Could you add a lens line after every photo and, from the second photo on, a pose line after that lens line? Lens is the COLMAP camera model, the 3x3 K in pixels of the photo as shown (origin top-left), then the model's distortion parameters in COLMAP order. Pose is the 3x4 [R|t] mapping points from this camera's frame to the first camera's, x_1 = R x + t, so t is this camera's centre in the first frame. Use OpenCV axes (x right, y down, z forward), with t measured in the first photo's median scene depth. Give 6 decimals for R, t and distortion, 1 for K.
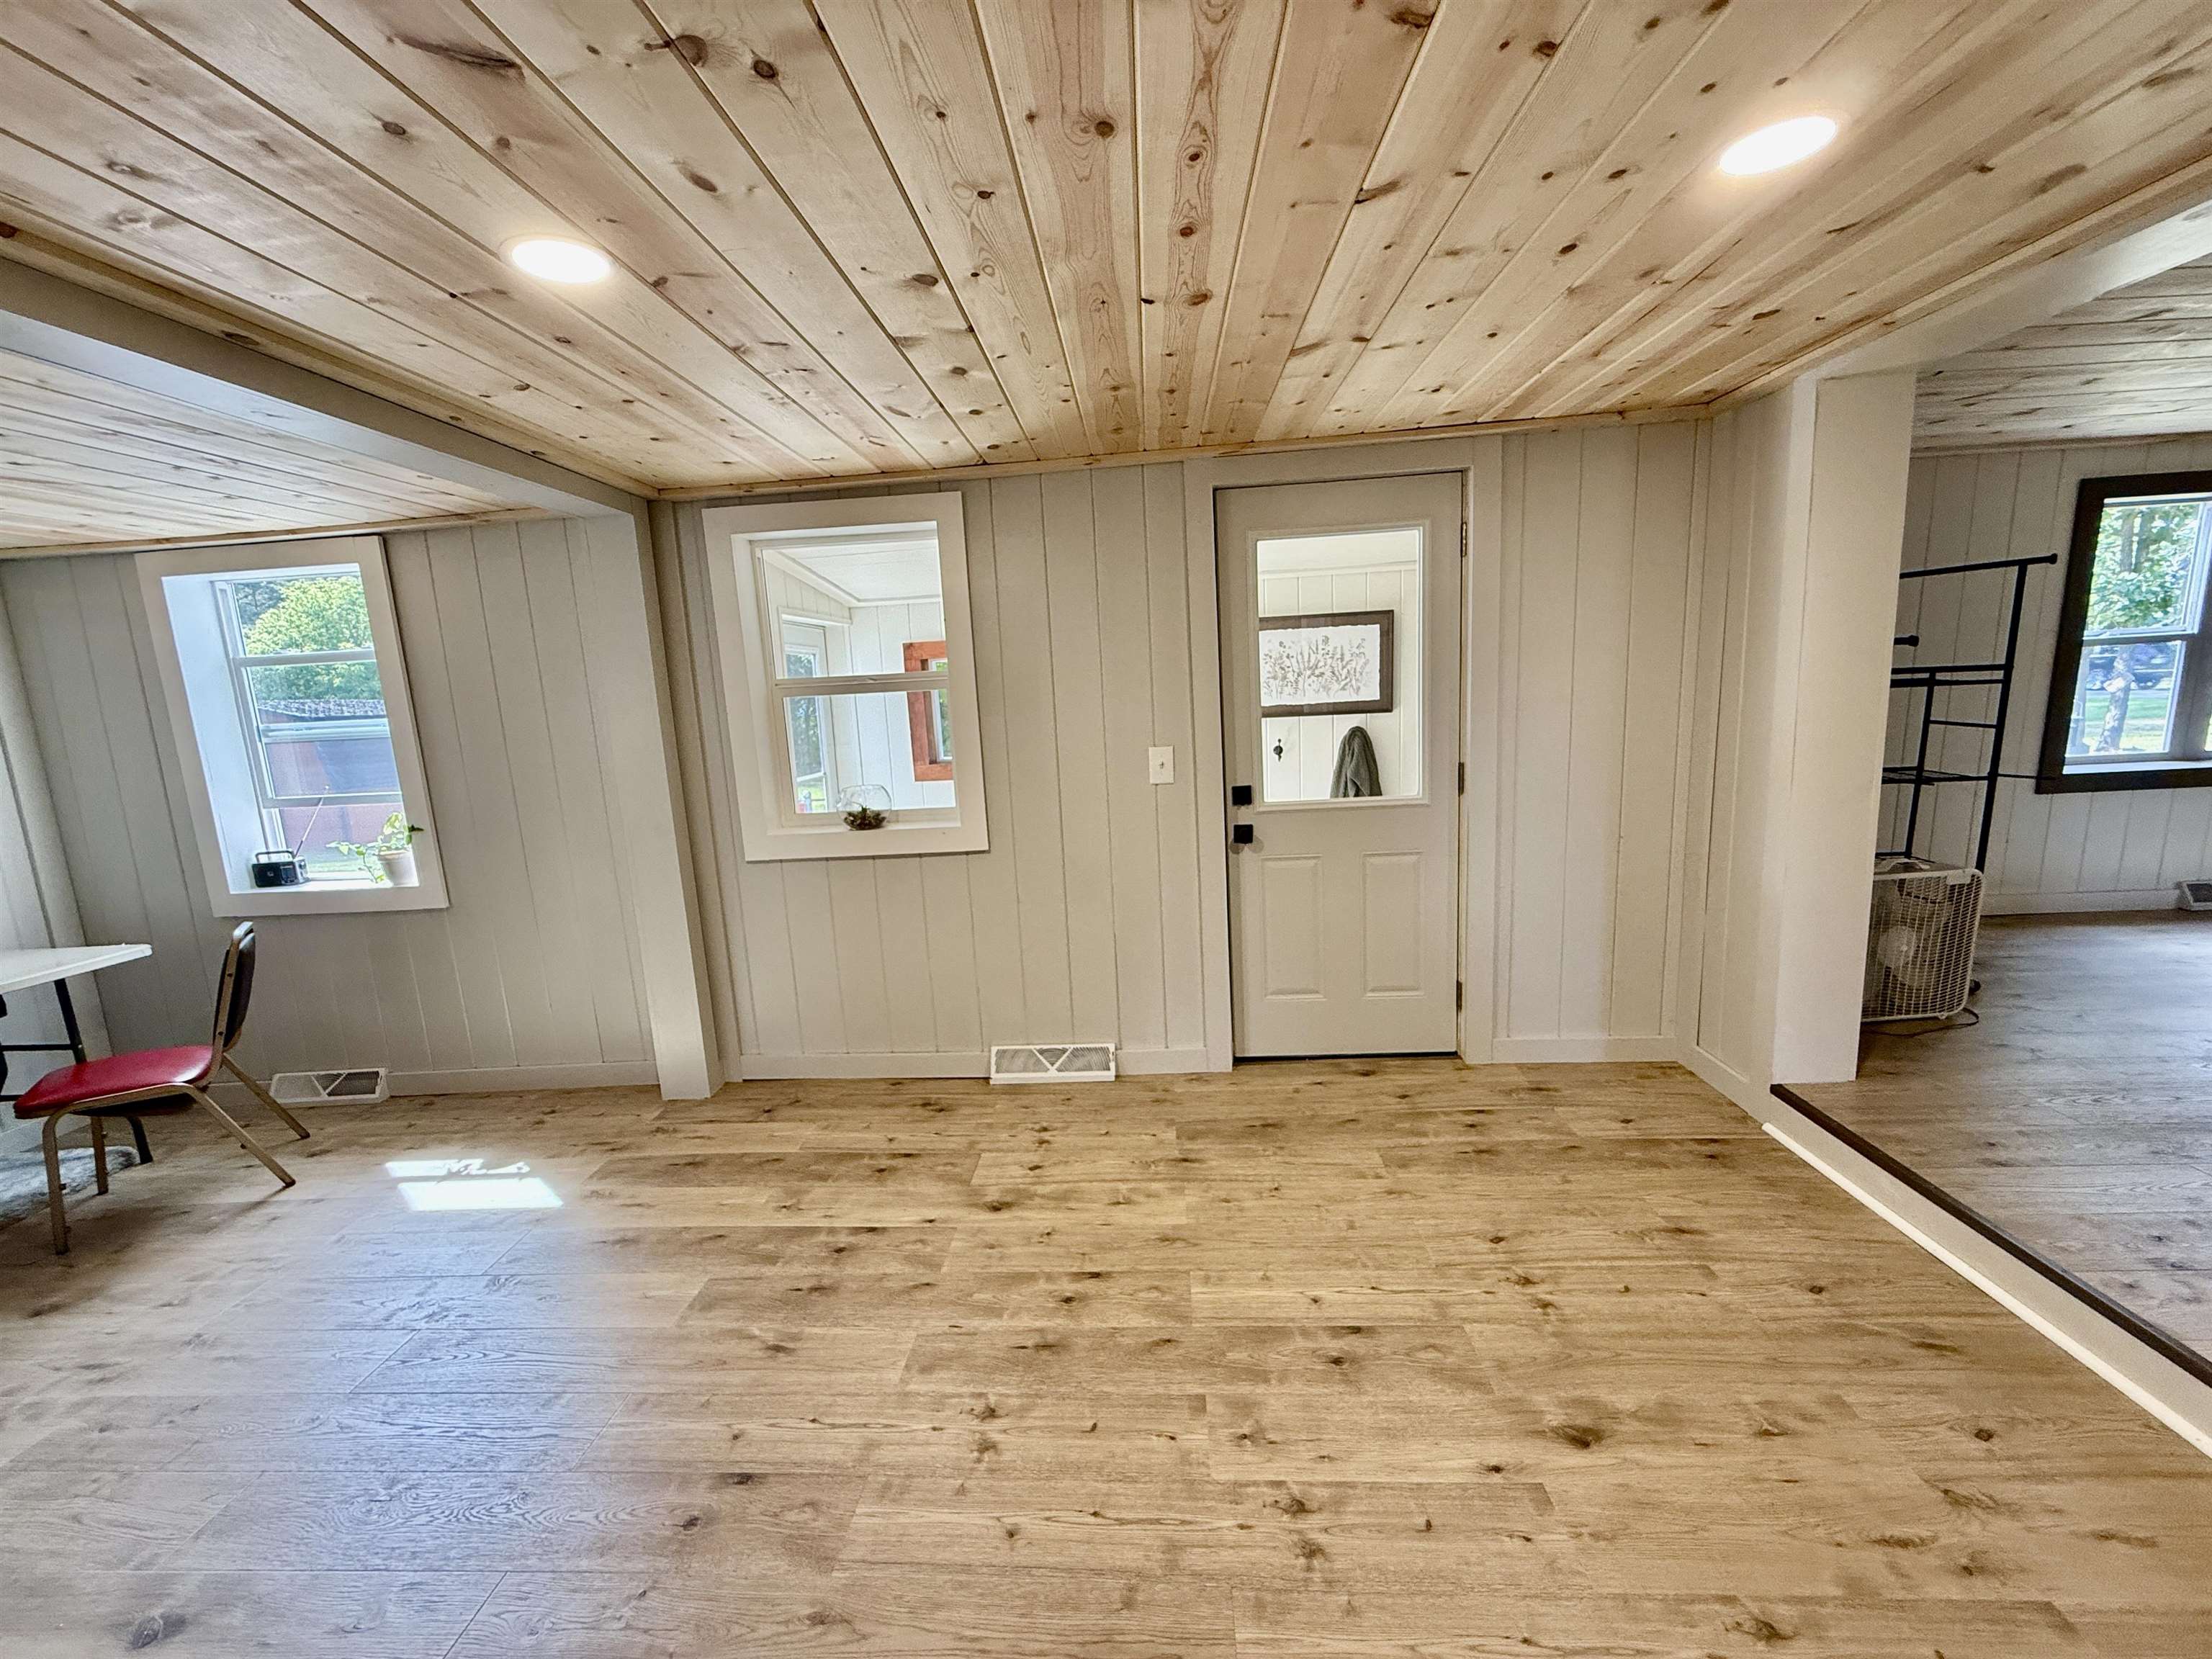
lens RADIAL K [[880.3, 0, 1115.2], [0, 880.3, 839.3], [0, 0, 1]] dist [-0.002822, 0.000351]
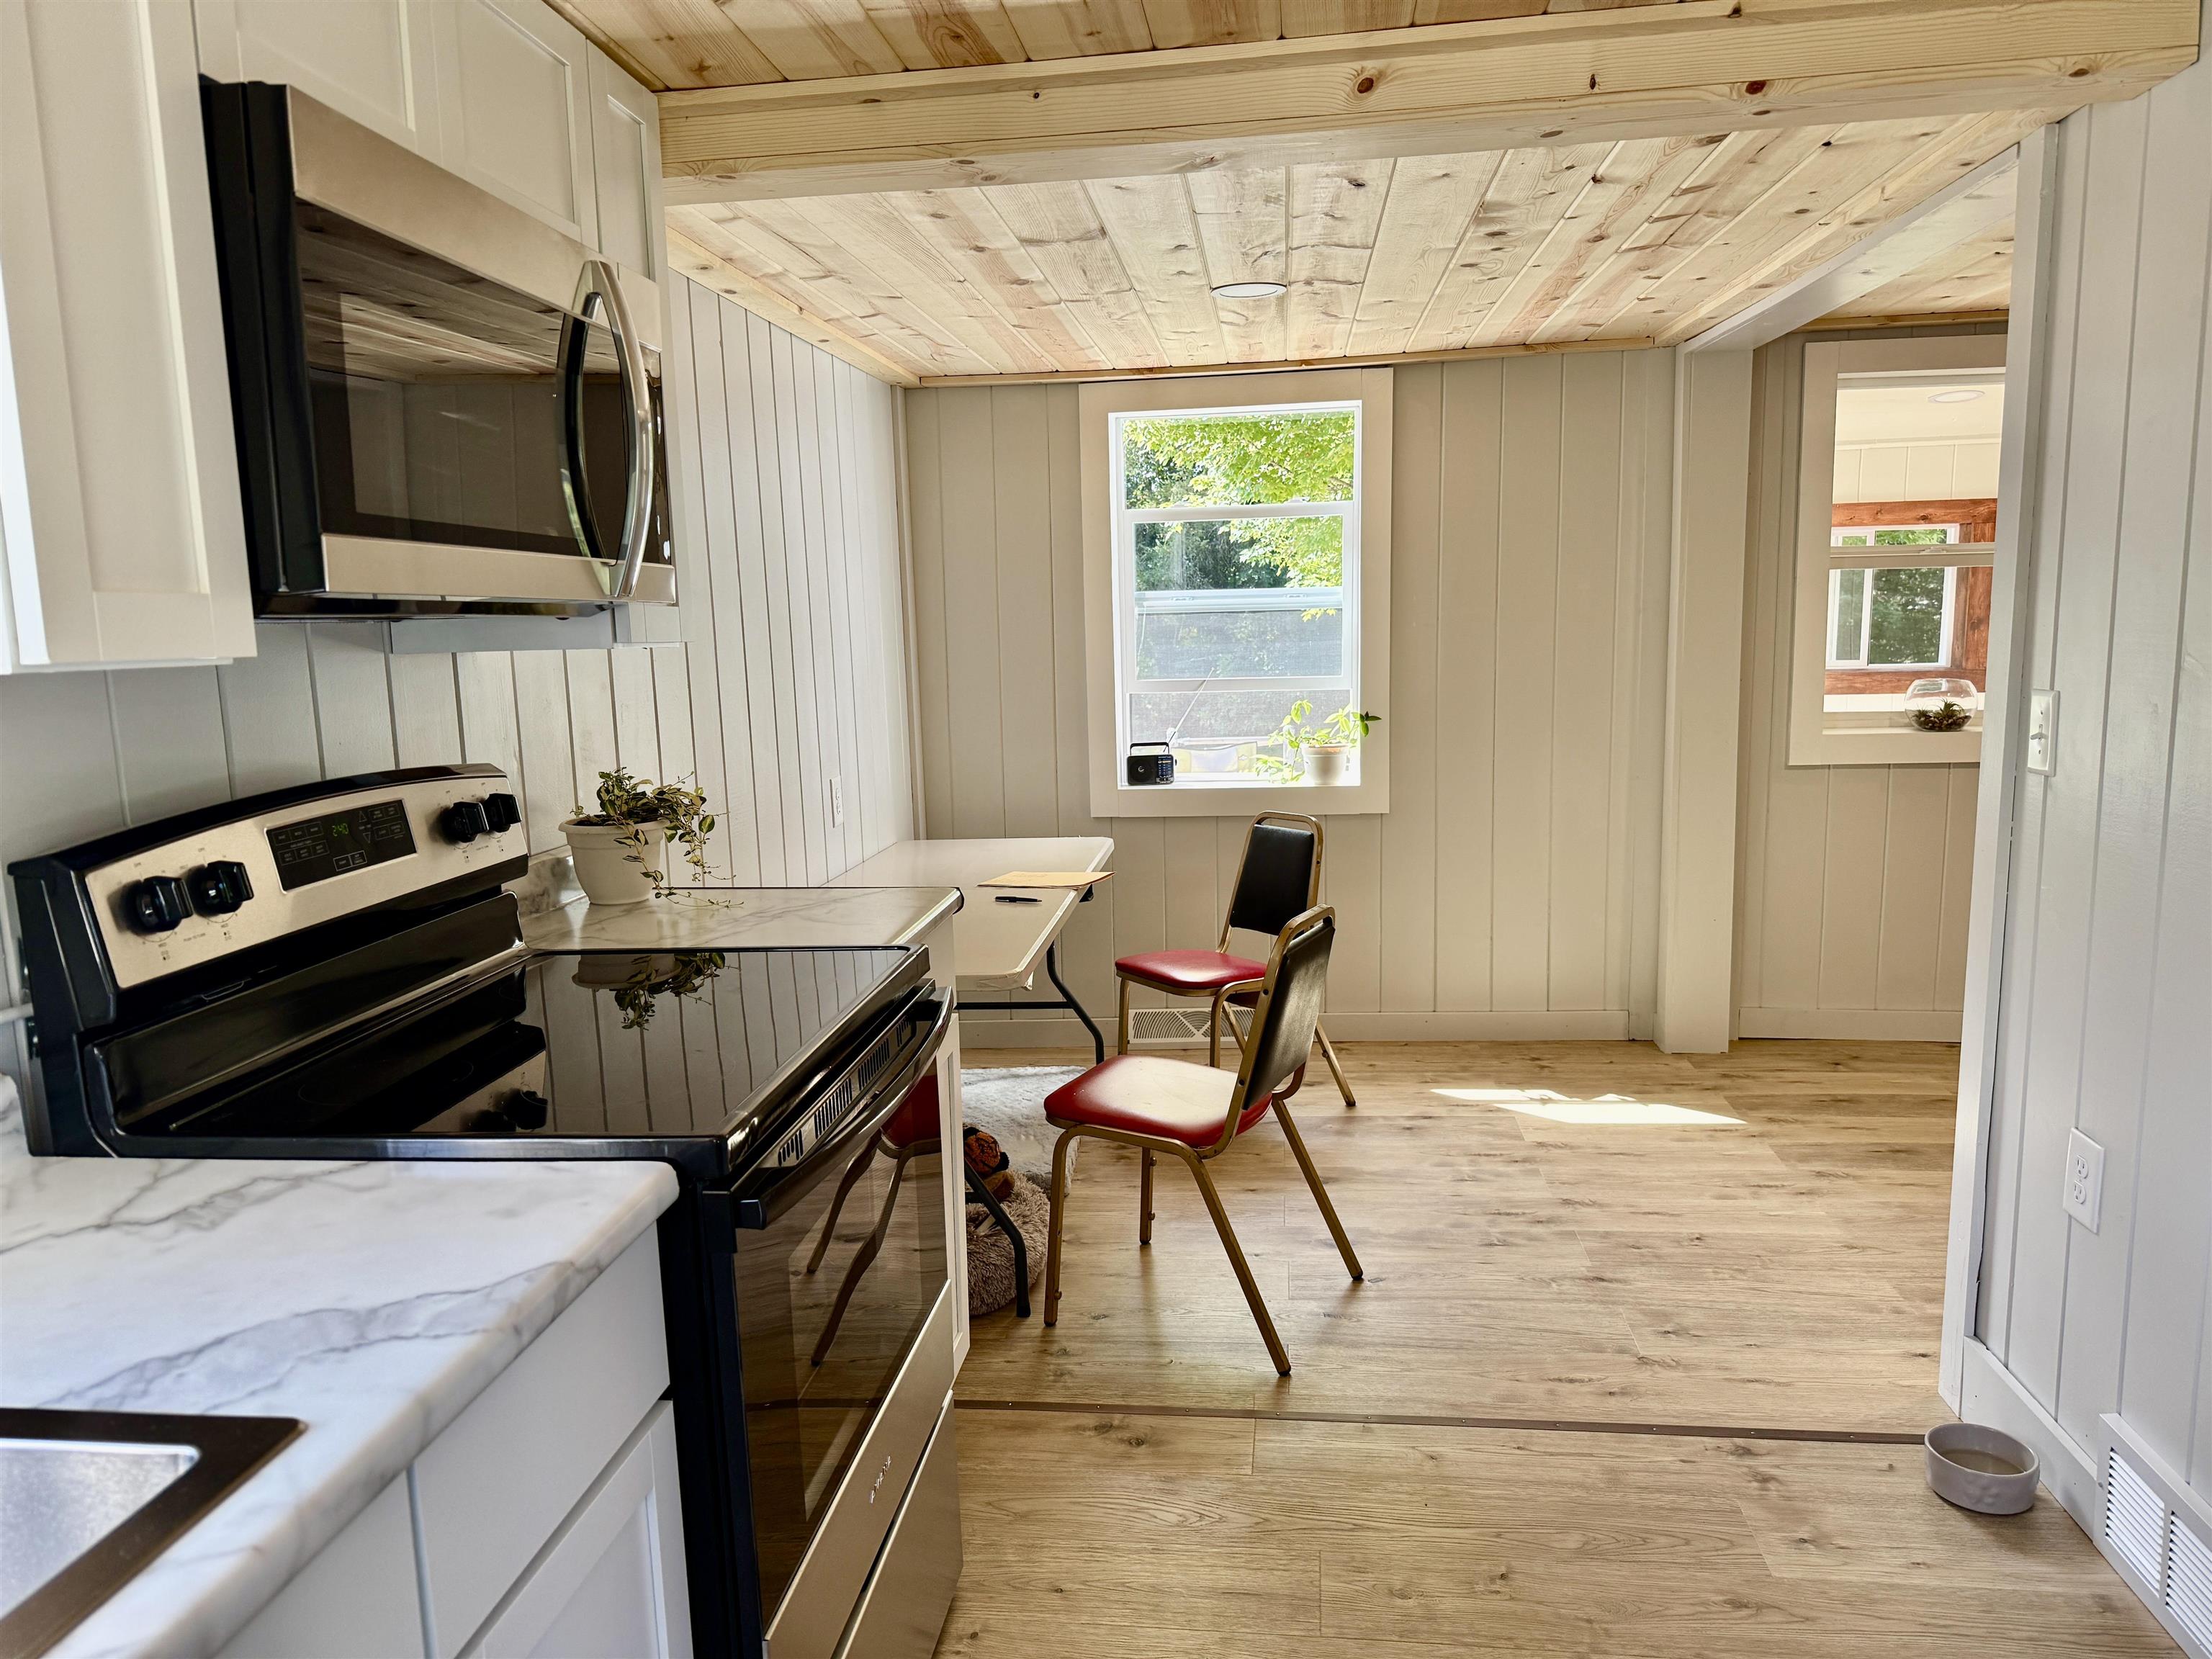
lens RADIAL K [[1530.2, 0, 1098.4], [0, 1530.2, 837.3], [0, 0, 1]] dist [0.041992, -0.061199]
pose [[0.998104, 0.036700, -0.049420, -1.042837], [-0.038441, 0.998657, -0.034746, 0.175529], [0.048078, 0.036580, 0.998174, -0.500531]]
